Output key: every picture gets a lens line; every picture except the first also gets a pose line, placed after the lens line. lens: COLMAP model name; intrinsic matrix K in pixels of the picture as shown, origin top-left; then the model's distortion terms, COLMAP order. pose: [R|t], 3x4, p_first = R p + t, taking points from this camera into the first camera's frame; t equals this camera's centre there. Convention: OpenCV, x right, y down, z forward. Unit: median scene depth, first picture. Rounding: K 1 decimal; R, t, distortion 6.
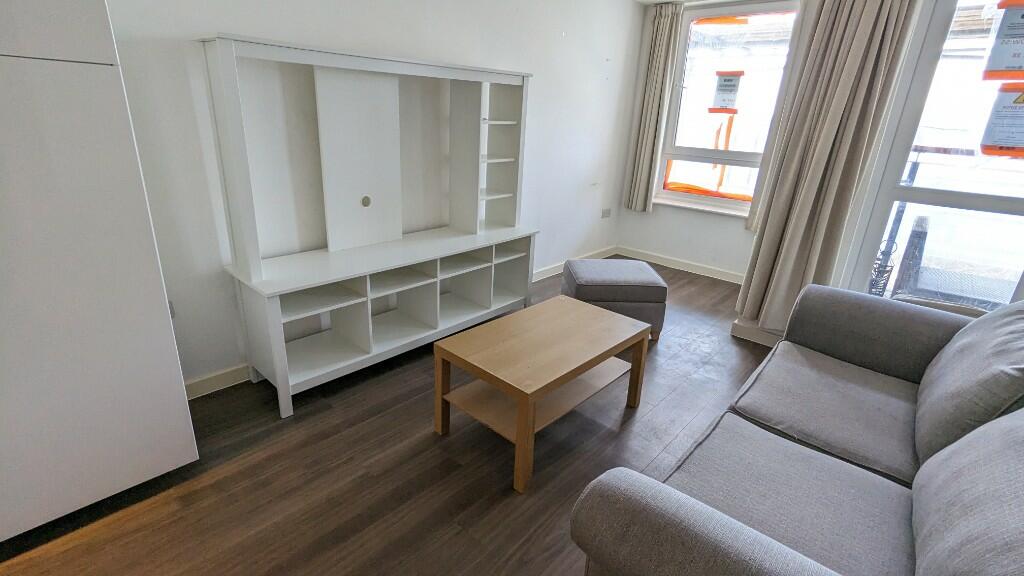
lens RADIAL K [[488.0, 0, 510.2], [0, 488.0, 286.4], [0, 0, 1]] dist [0.011437, -0.000070]
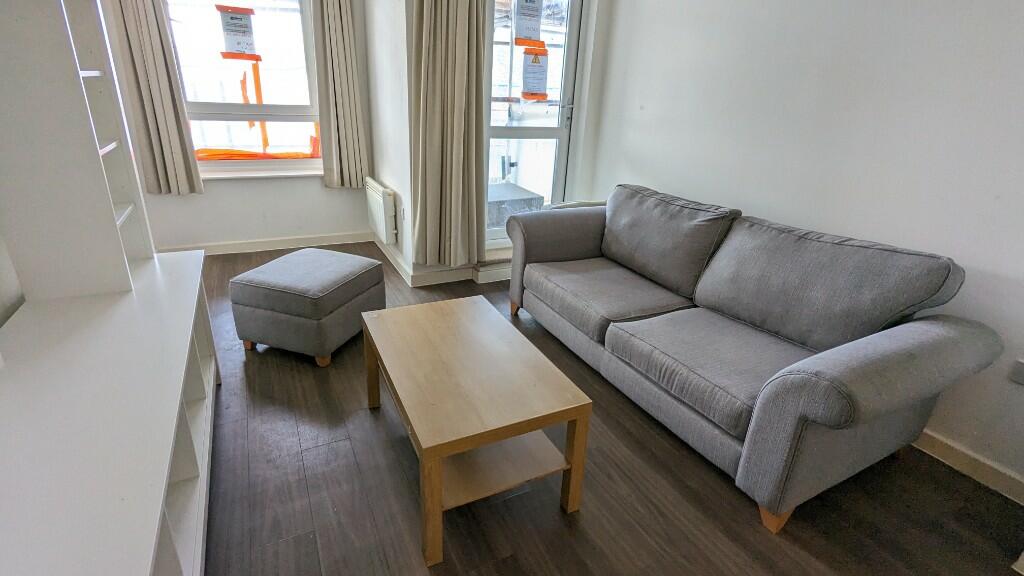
lens RADIAL K [[488.0, 0, 510.2], [0, 488.0, 286.4], [0, 0, 1]] dist [0.011437, -0.000070]
pose [[0.354970, -0.374289, 0.856682, -0.276454], [0.286282, 0.915854, 0.281520, -0.103444], [-0.889966, 0.145322, 0.432253, 0.286601]]
